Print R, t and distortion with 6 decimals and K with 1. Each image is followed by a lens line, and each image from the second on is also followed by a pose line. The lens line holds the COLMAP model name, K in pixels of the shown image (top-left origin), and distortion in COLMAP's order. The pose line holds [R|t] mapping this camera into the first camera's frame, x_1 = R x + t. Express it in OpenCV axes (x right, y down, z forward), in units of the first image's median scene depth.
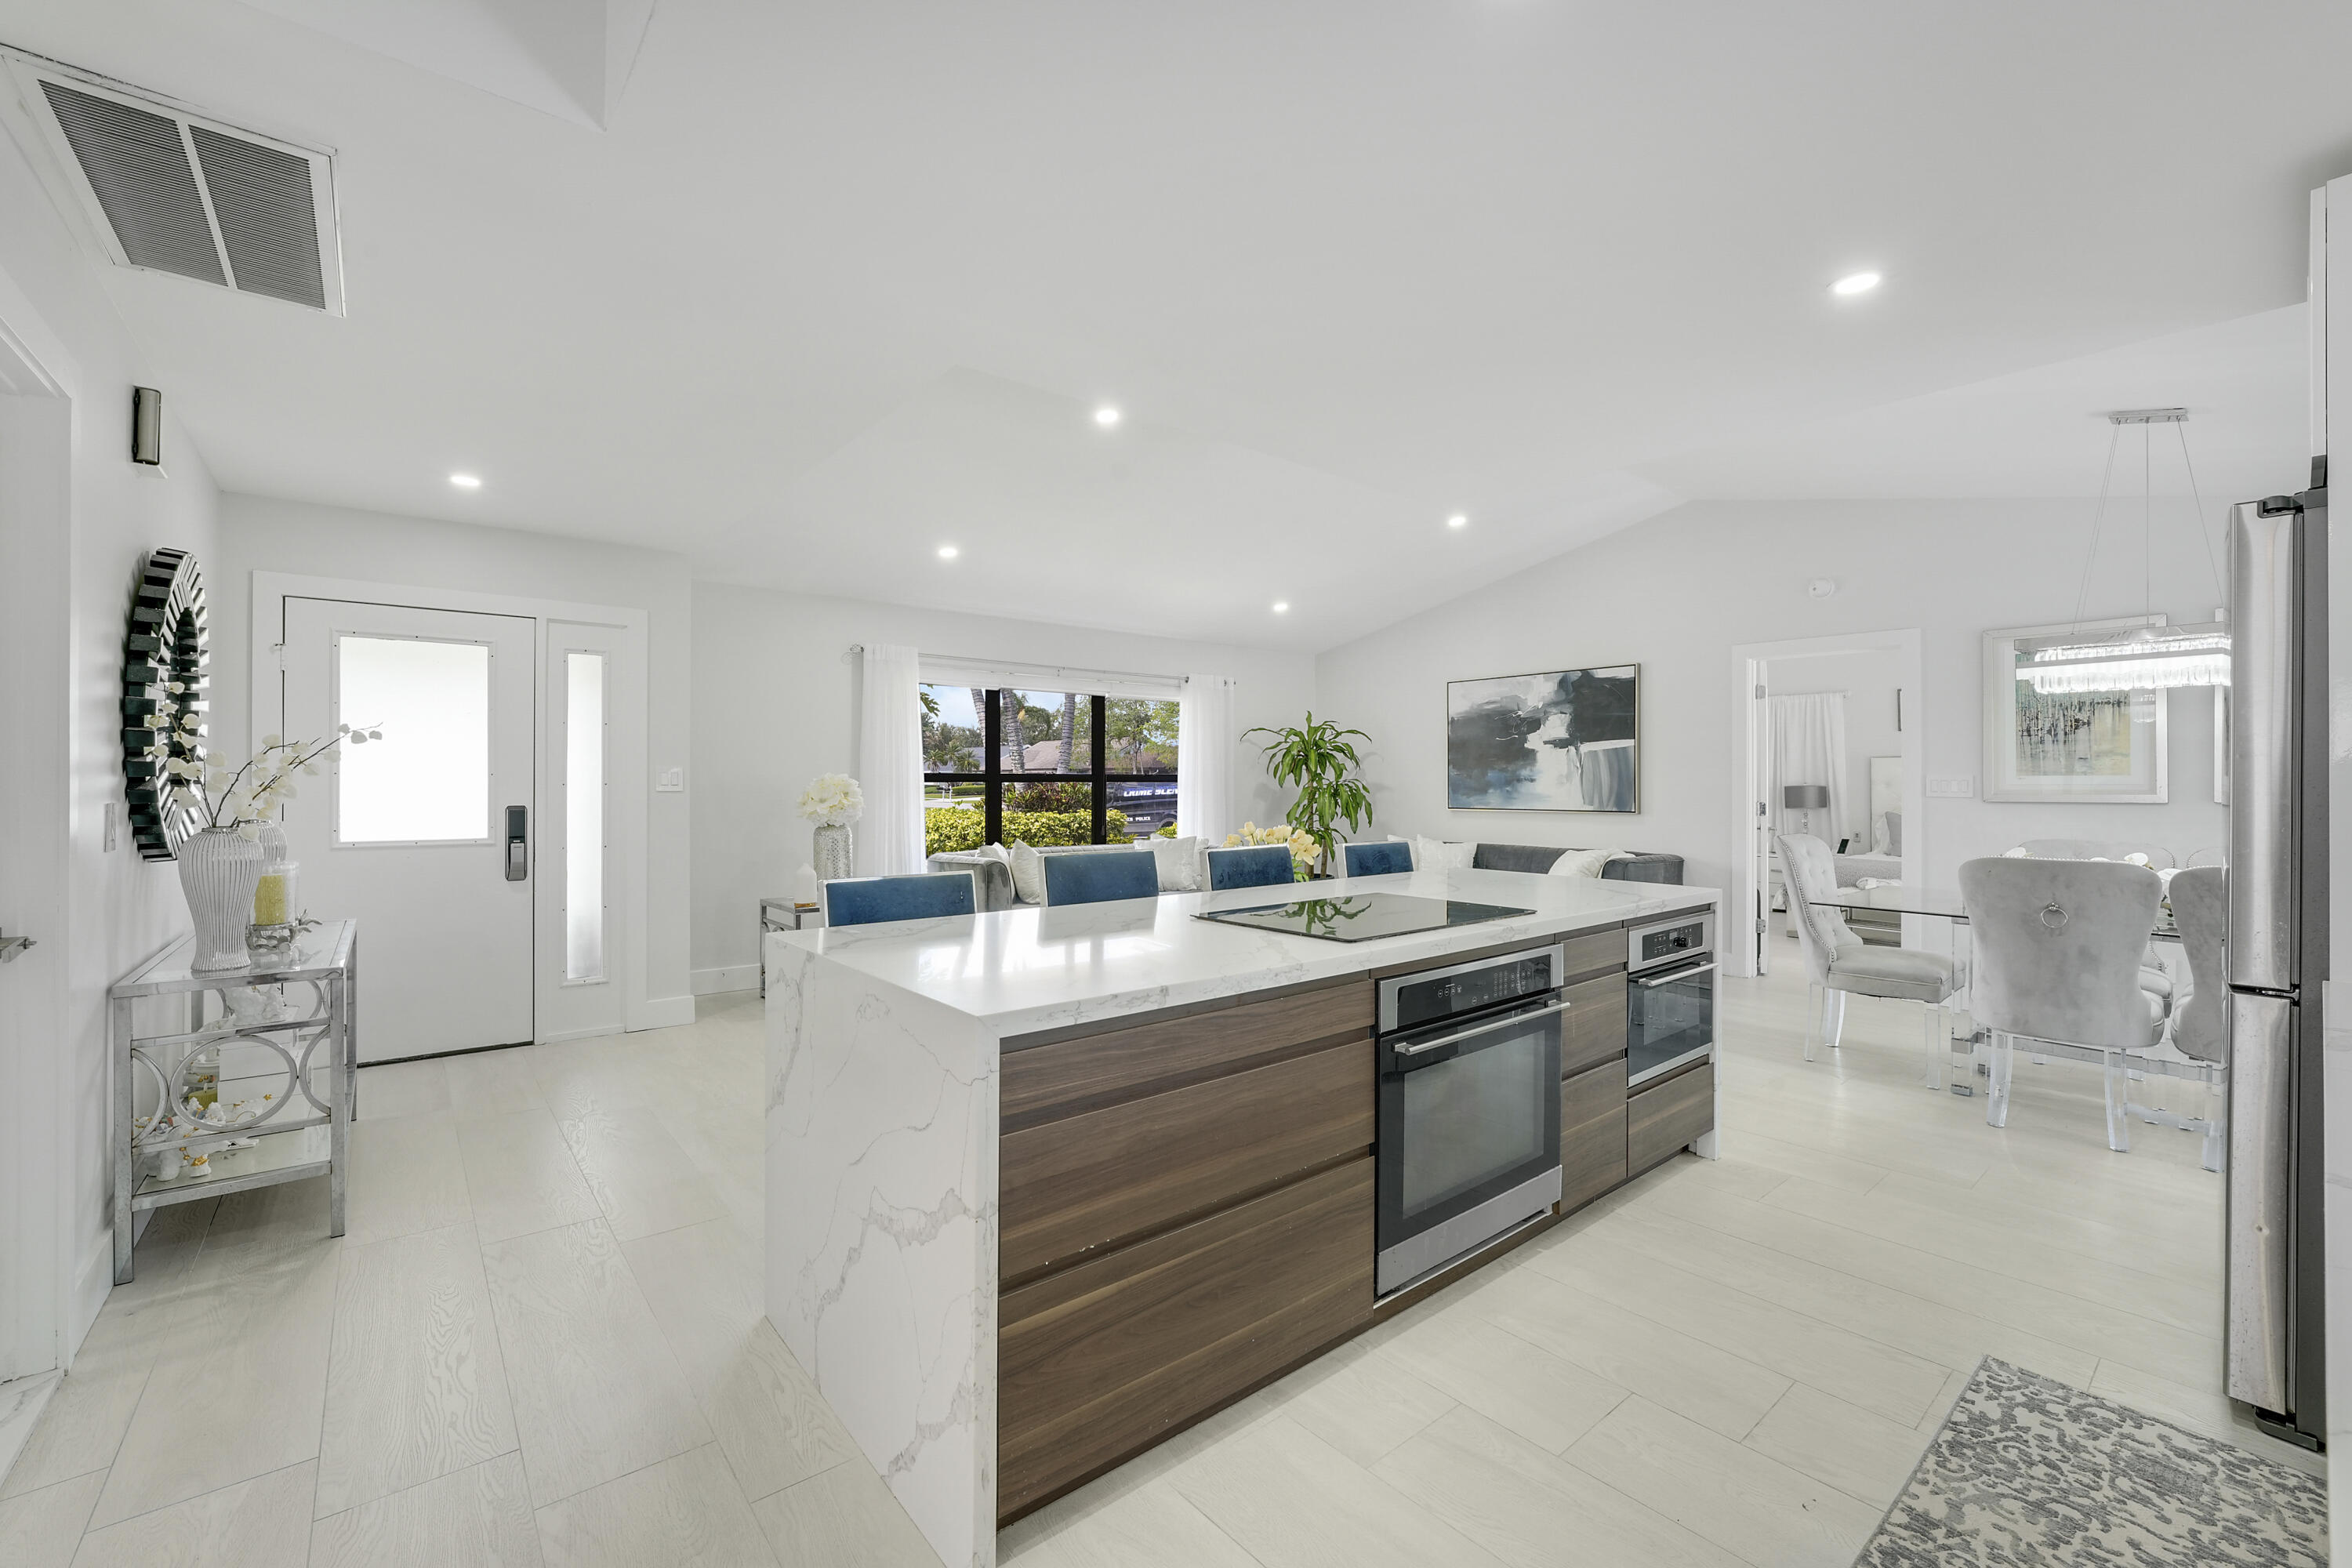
lens RADIAL K [[966.7, 0, 1178.8], [0, 966.7, 781.3], [0, 0, 1]] dist [-0.034600, 0.006552]
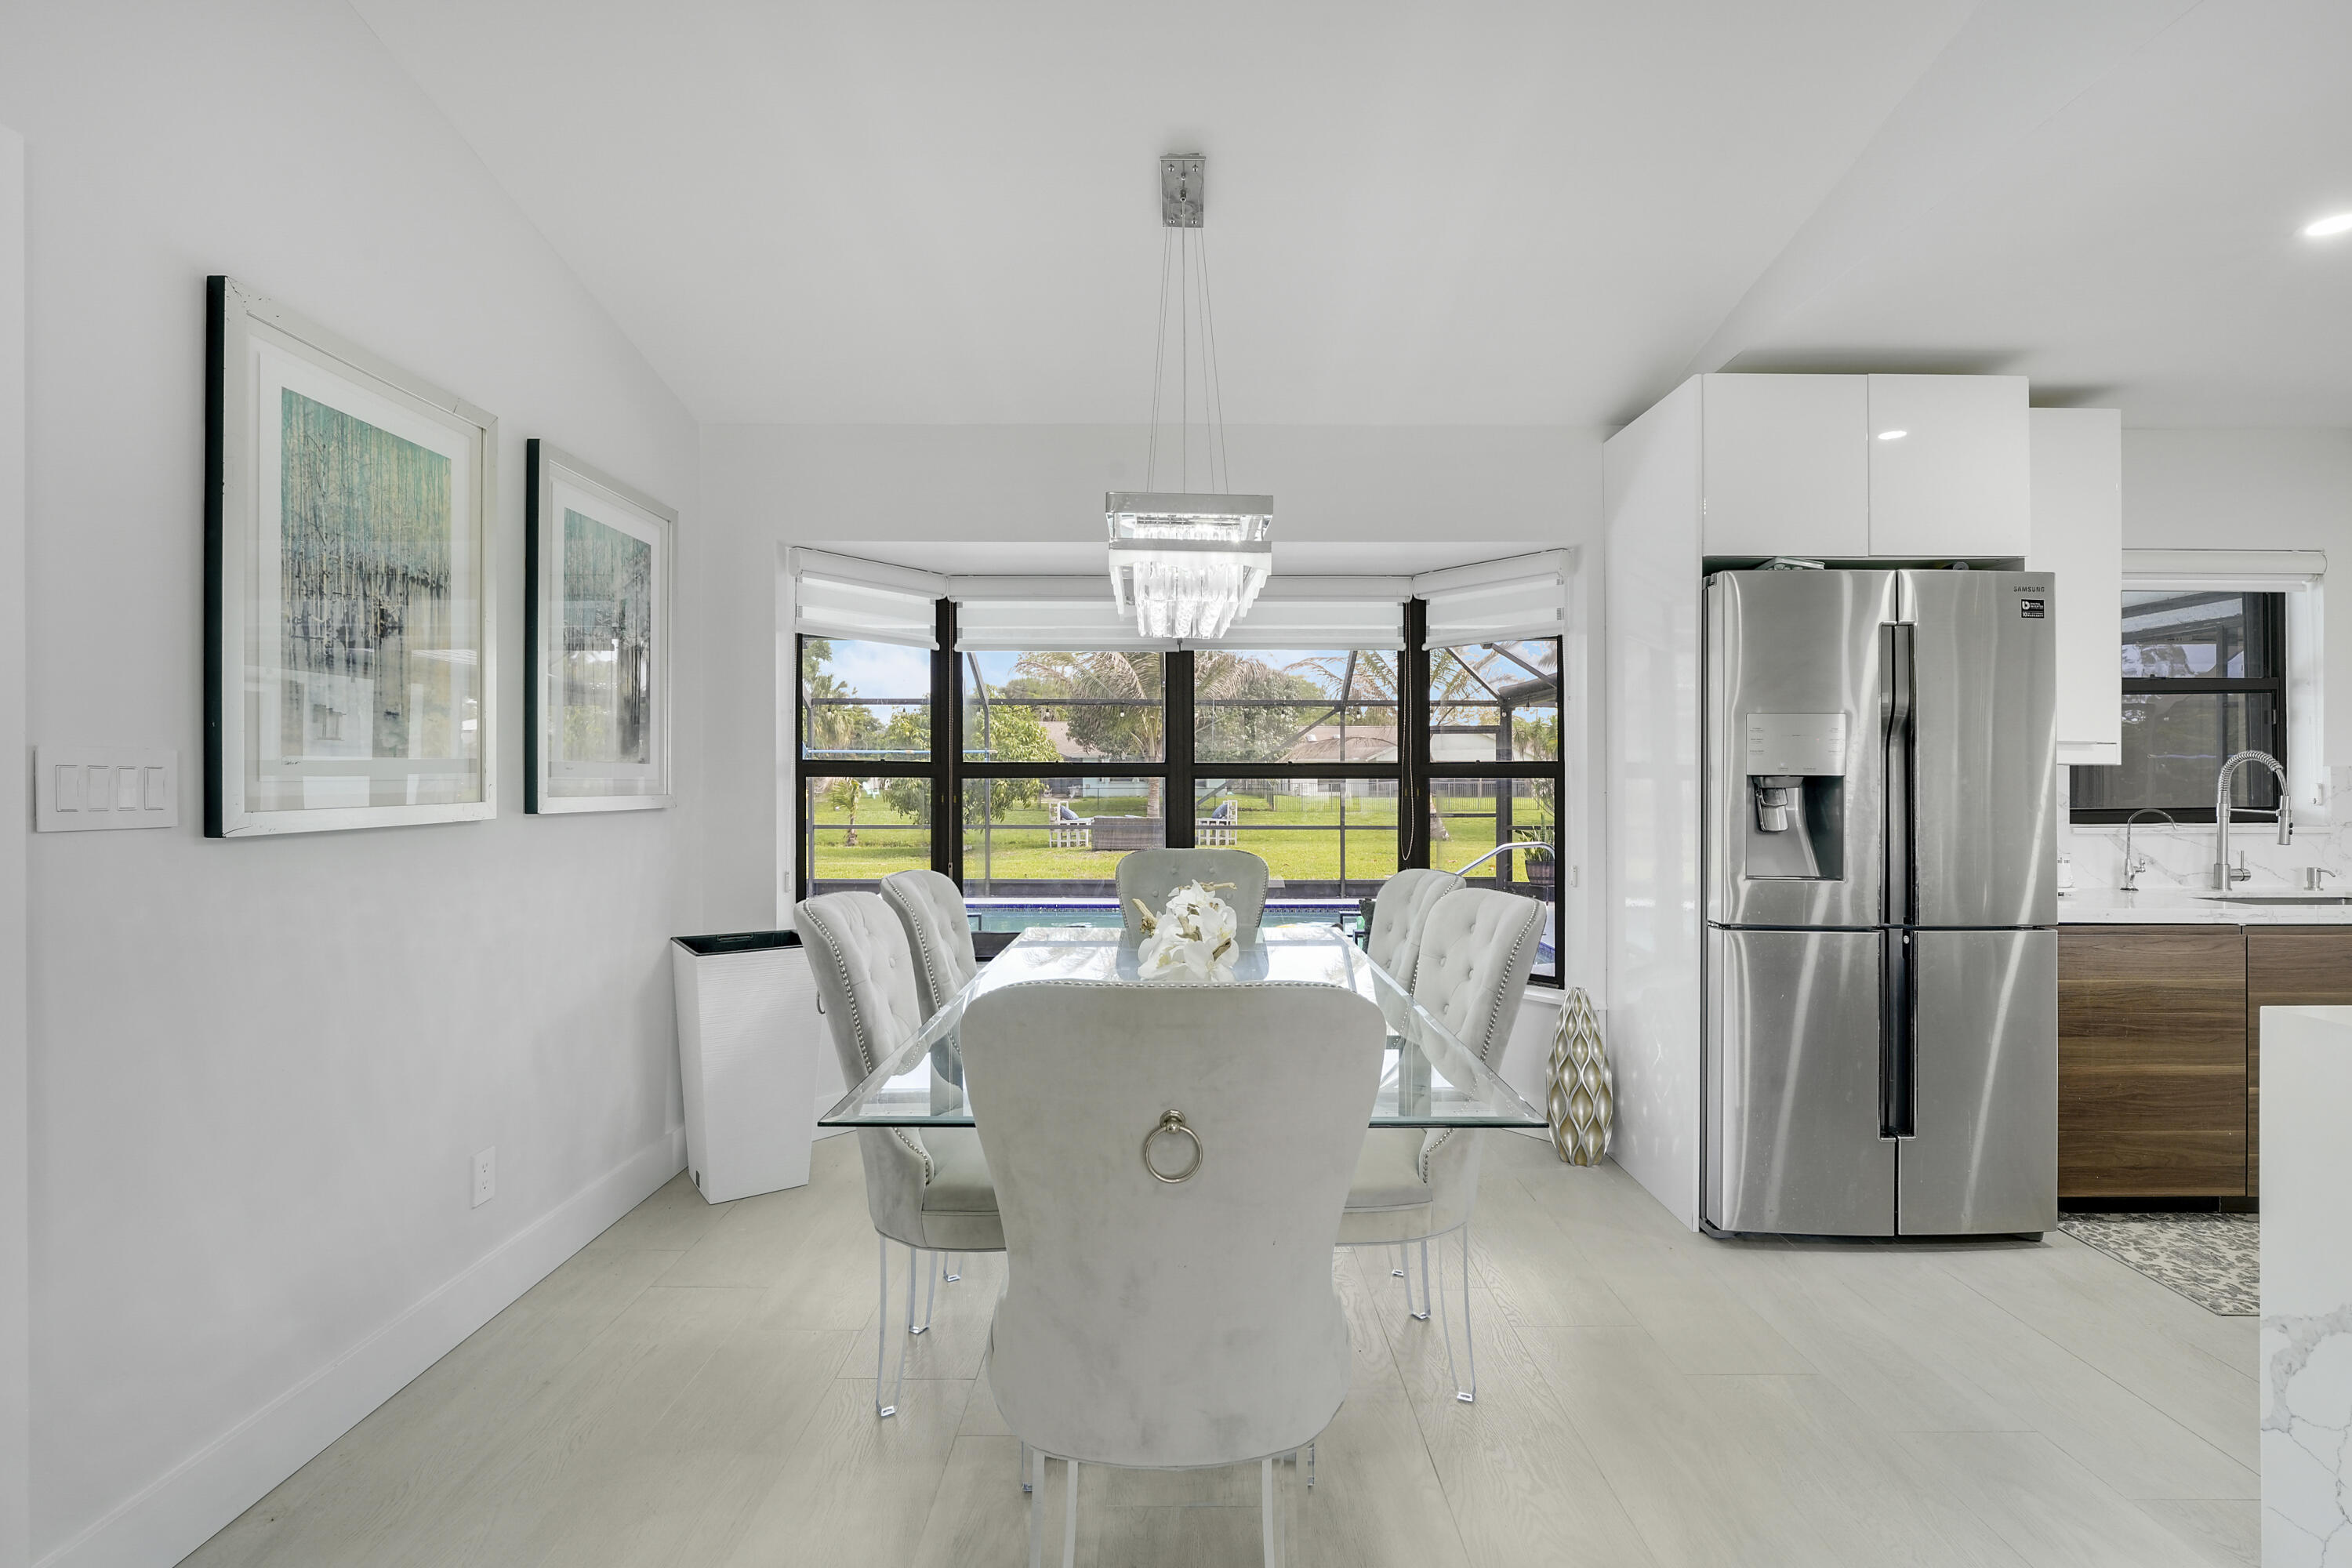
lens RADIAL K [[1091.3, 0, 1172.9], [0, 1091.3, 769.2], [0, 0, 1]] dist [-0.021810, 0.002938]
pose [[-0.775052, 0.002698, 0.631892, 0.401911], [-0.001970, 0.999976, -0.006685, 0.000866], [-0.631894, -0.006426, -0.775028, 1.067660]]
